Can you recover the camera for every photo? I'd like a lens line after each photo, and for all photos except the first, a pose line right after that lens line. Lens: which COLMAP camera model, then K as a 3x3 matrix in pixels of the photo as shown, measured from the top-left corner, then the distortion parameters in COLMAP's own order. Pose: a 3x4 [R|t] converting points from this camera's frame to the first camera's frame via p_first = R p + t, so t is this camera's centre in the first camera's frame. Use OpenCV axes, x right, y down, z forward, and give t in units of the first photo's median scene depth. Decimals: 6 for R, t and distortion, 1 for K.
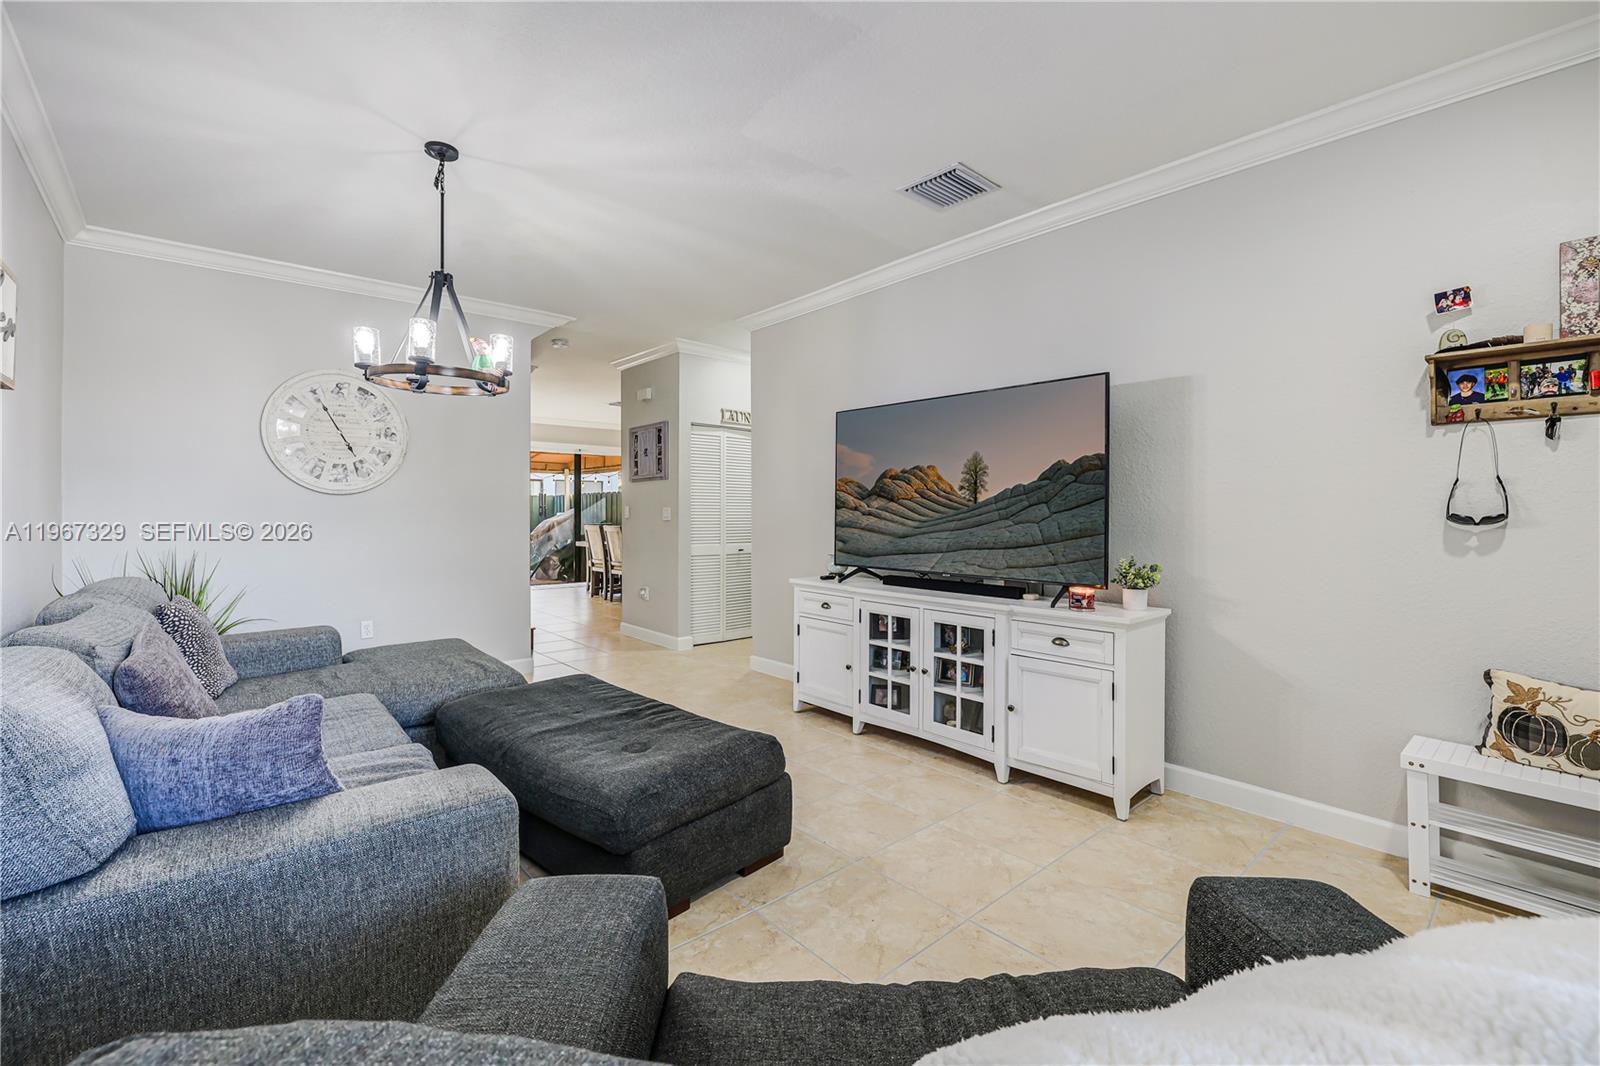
lens RADIAL K [[678.6, 0, 781.7], [0, 678.6, 513.4], [0, 0, 1]] dist [-0.007890, 0.002478]
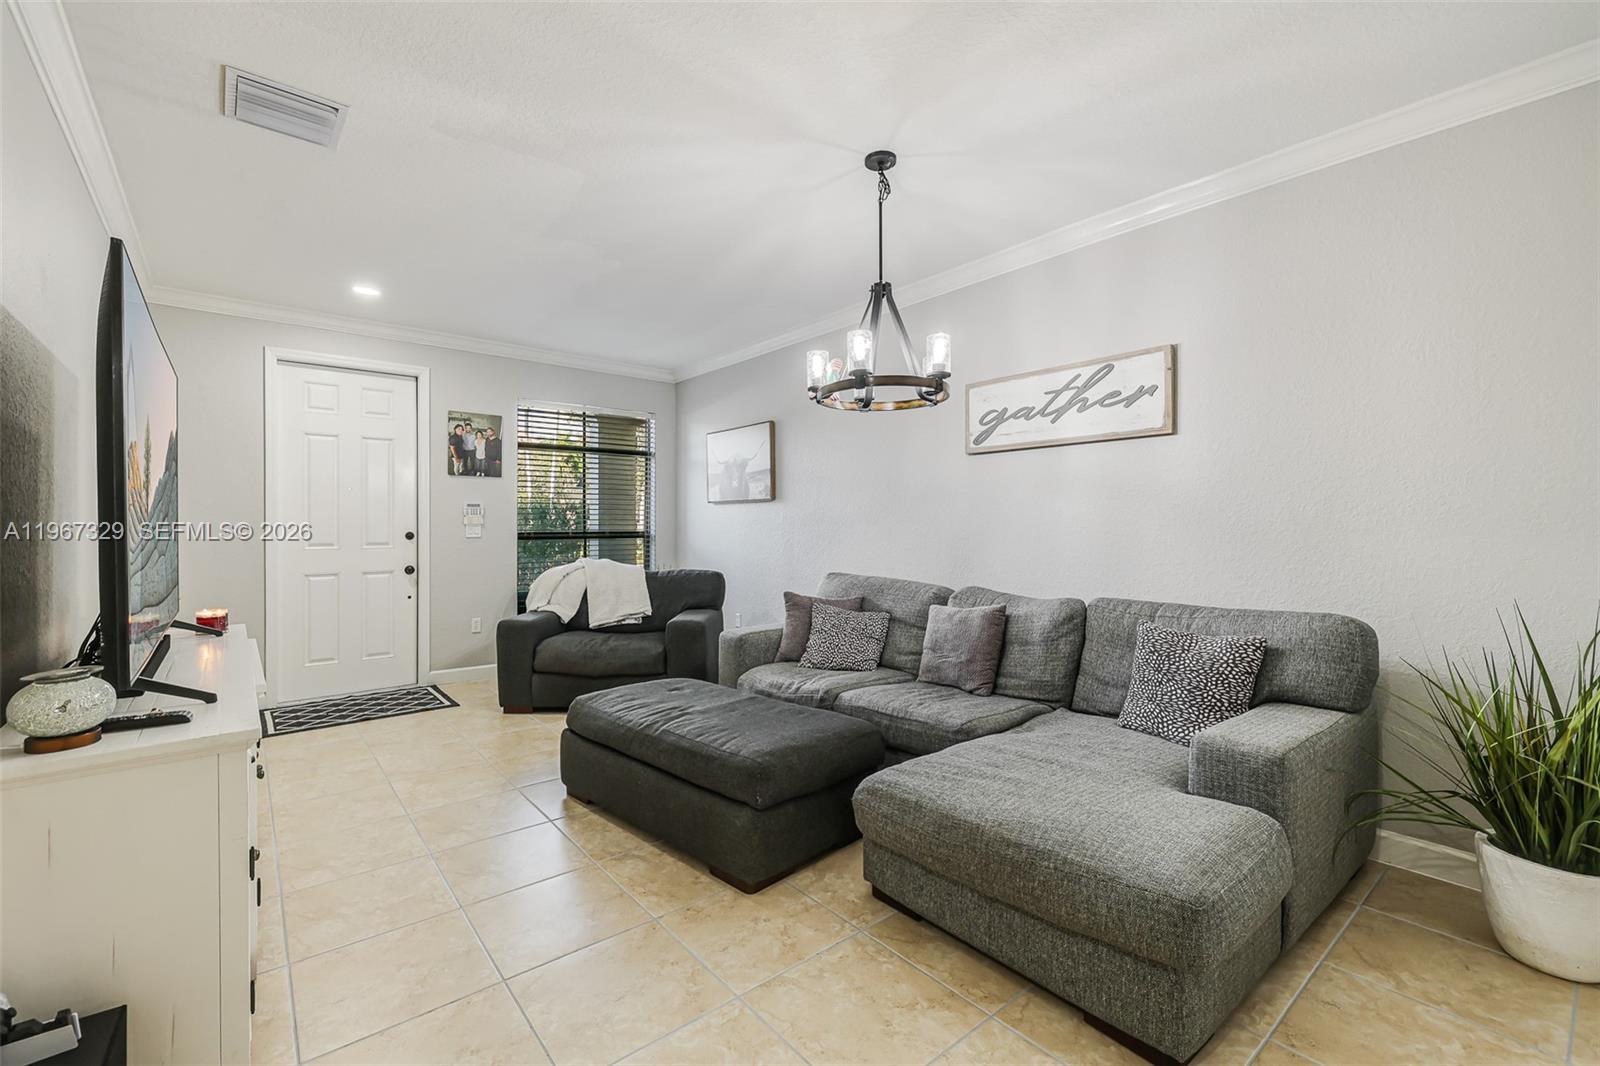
lens RADIAL K [[678.6, 0, 788.0], [0, 678.6, 533.4], [0, 0, 1]] dist [-0.007890, 0.002478]
pose [[-0.999715, -0.000428, 0.023887, -0.314687], [-0.000074, 0.999890, 0.014808, -0.008005], [-0.023891, 0.014802, -0.999605, 1.605425]]
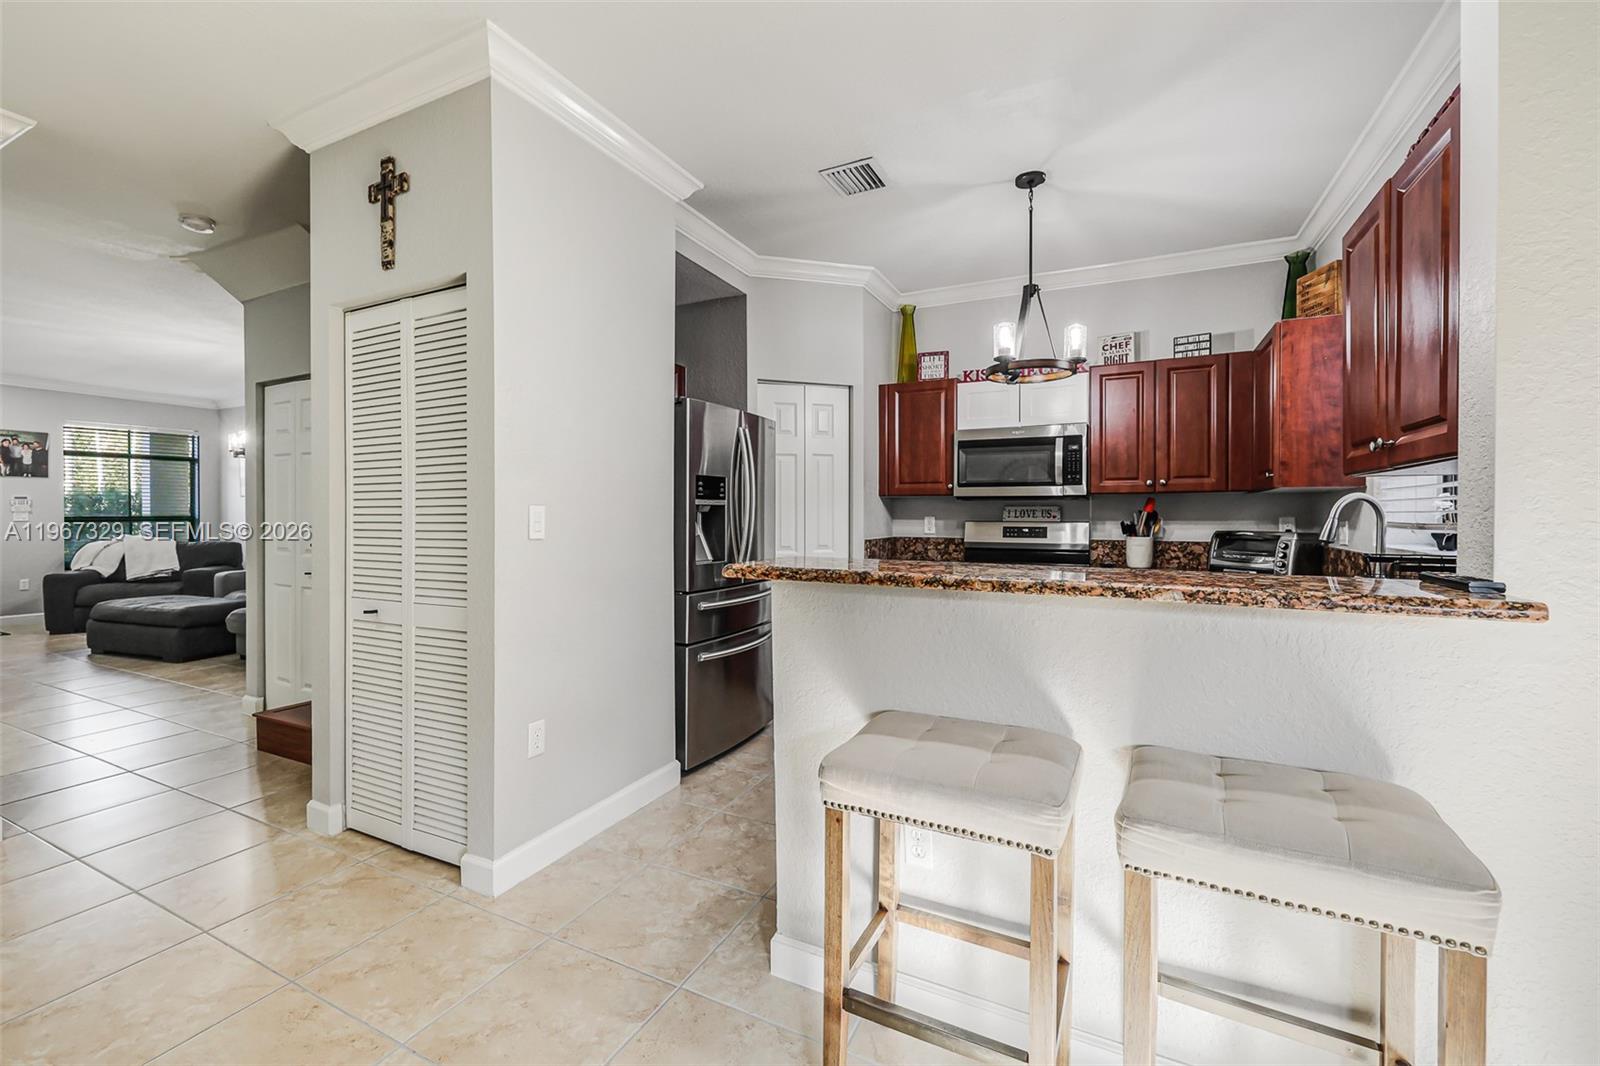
lens RADIAL K [[678.6, 0, 780.3], [0, 678.6, 522.1], [0, 0, 1]] dist [-0.007890, 0.002478]
pose [[-0.924379, 0.004544, -0.381448, -0.967159], [-0.003385, 0.999792, 0.020113, -0.022132], [0.381460, 0.019883, -0.924171, 2.966263]]
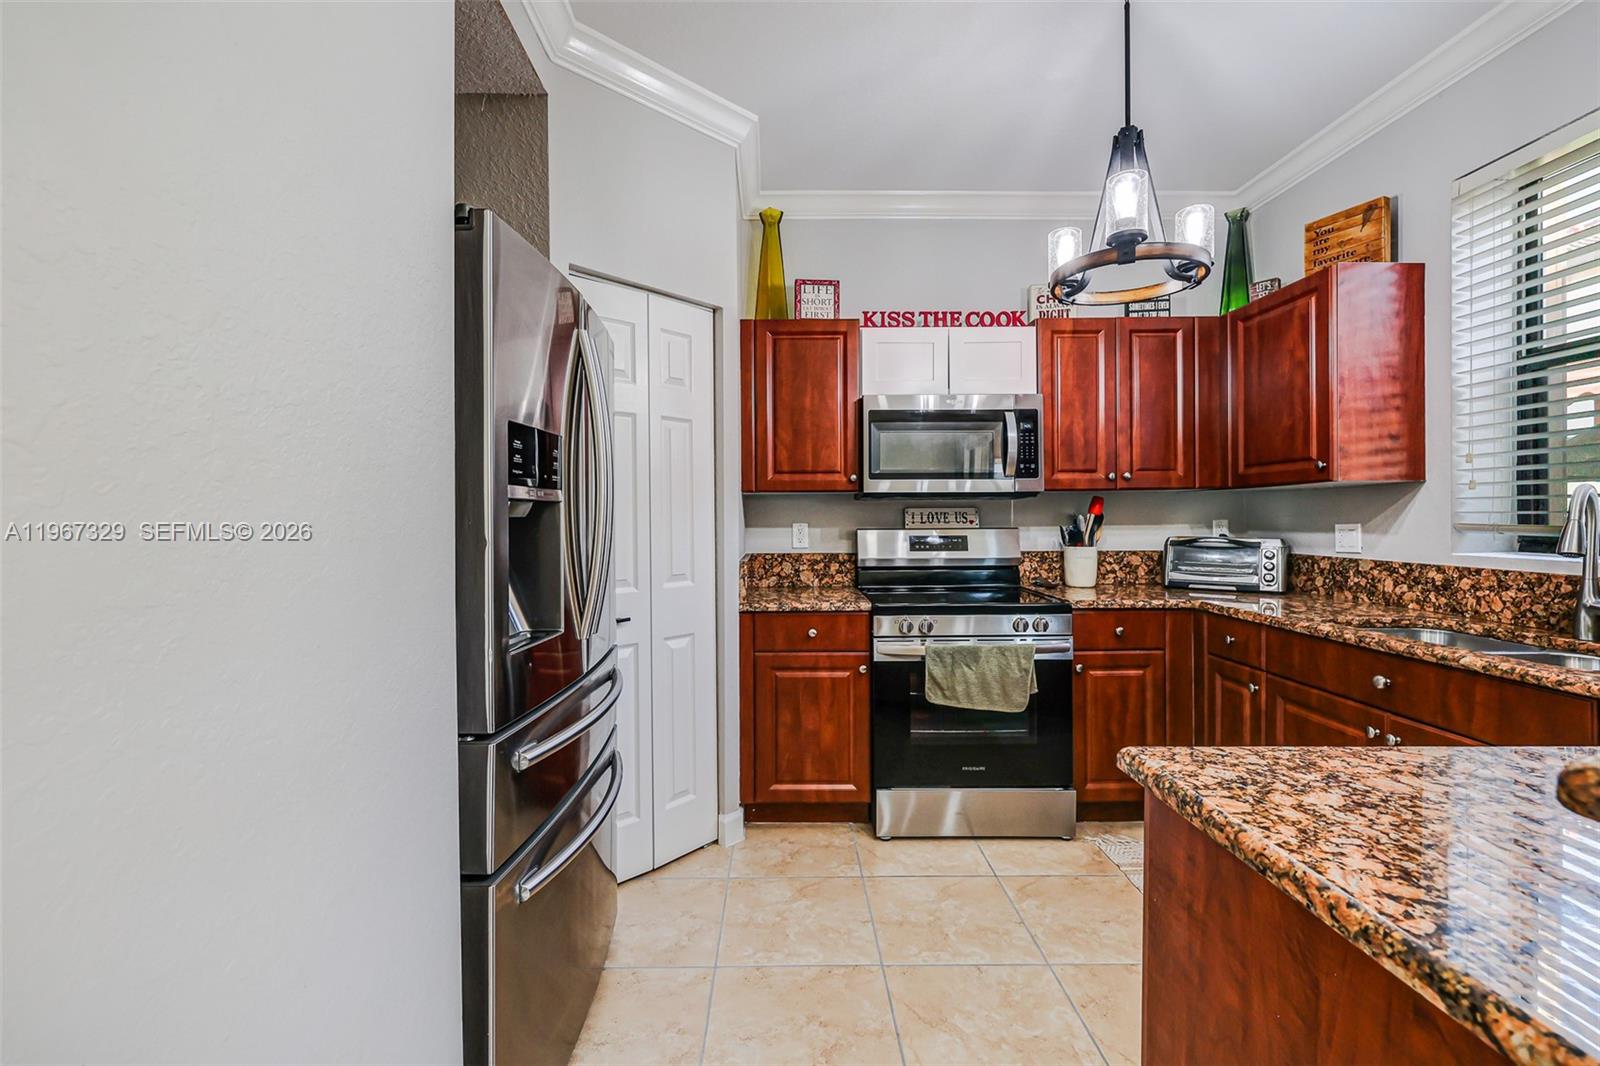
lens RADIAL K [[678.6, 0, 787.3], [0, 678.6, 519.1], [0, 0, 1]] dist [-0.007890, 0.002478]
pose [[-0.641387, 0.006123, -0.767193, -1.034603], [0.001548, 0.999976, 0.006686, -0.018902], [0.767216, 0.003101, -0.641382, 2.412907]]
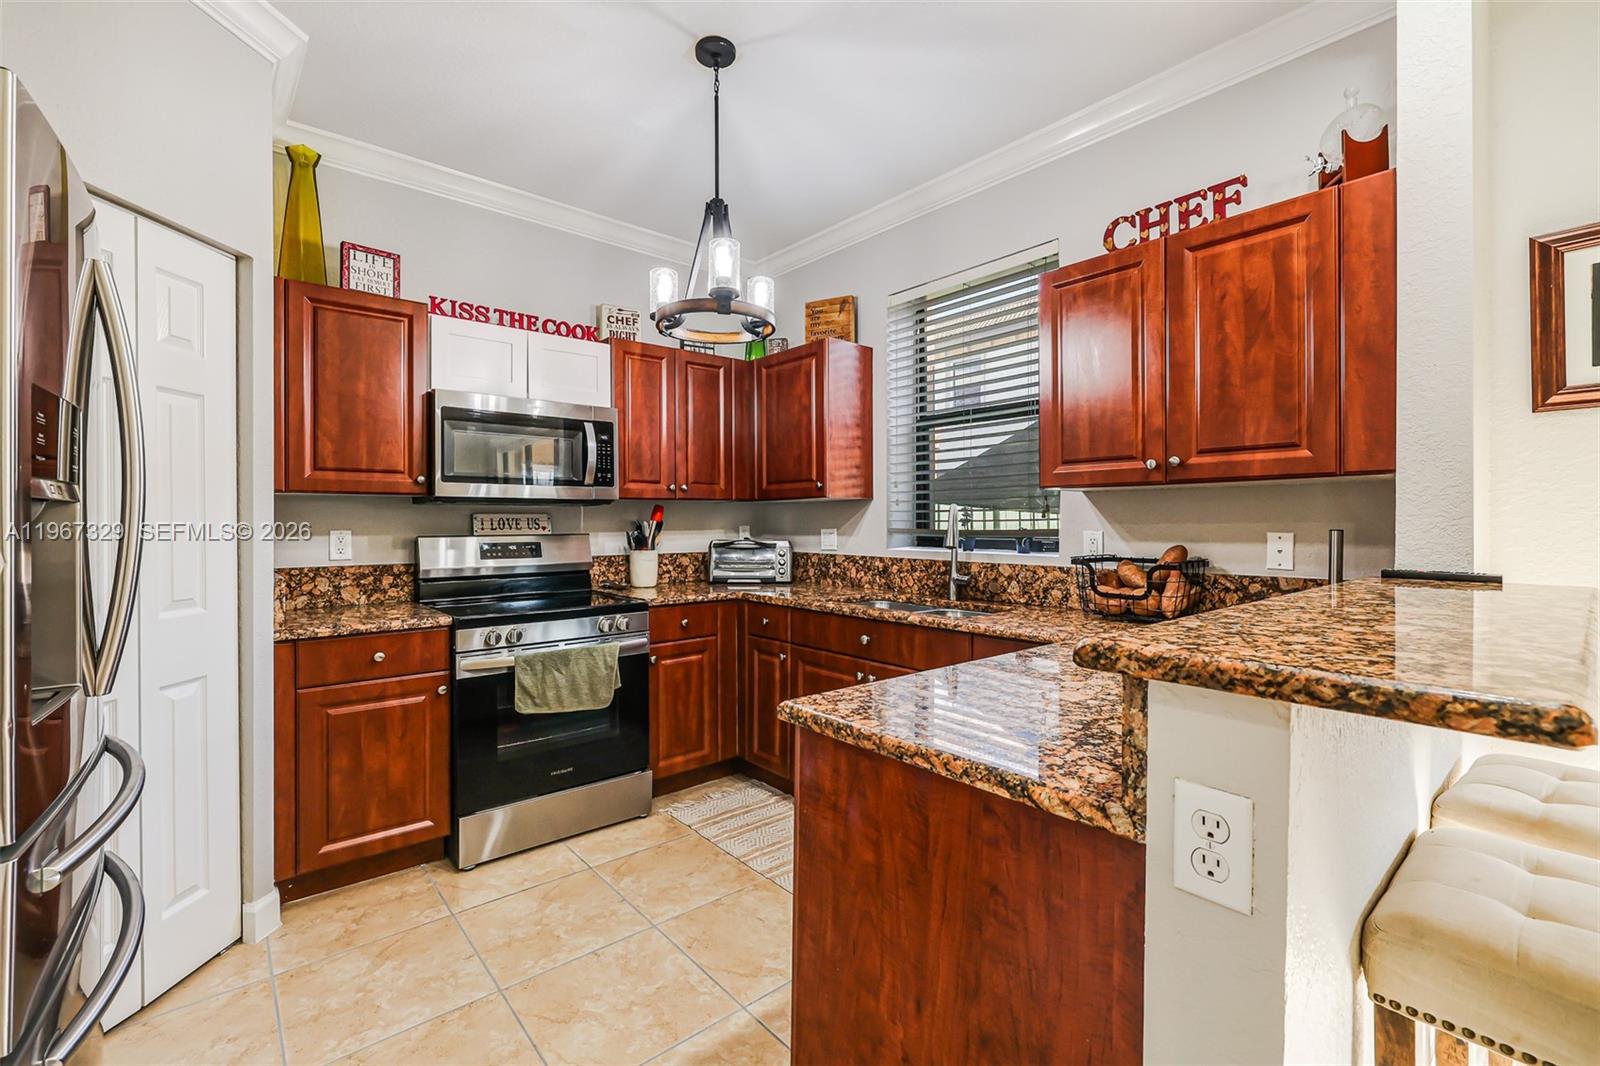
lens RADIAL K [[678.6, 0, 793.7], [0, 678.6, 519.9], [0, 0, 1]] dist [-0.007890, 0.002478]
pose [[0.001857, -0.001685, -0.999997, -0.979387], [-0.002709, 0.999995, -0.001690, -0.019269], [0.999995, 0.002712, 0.001853, 2.351744]]
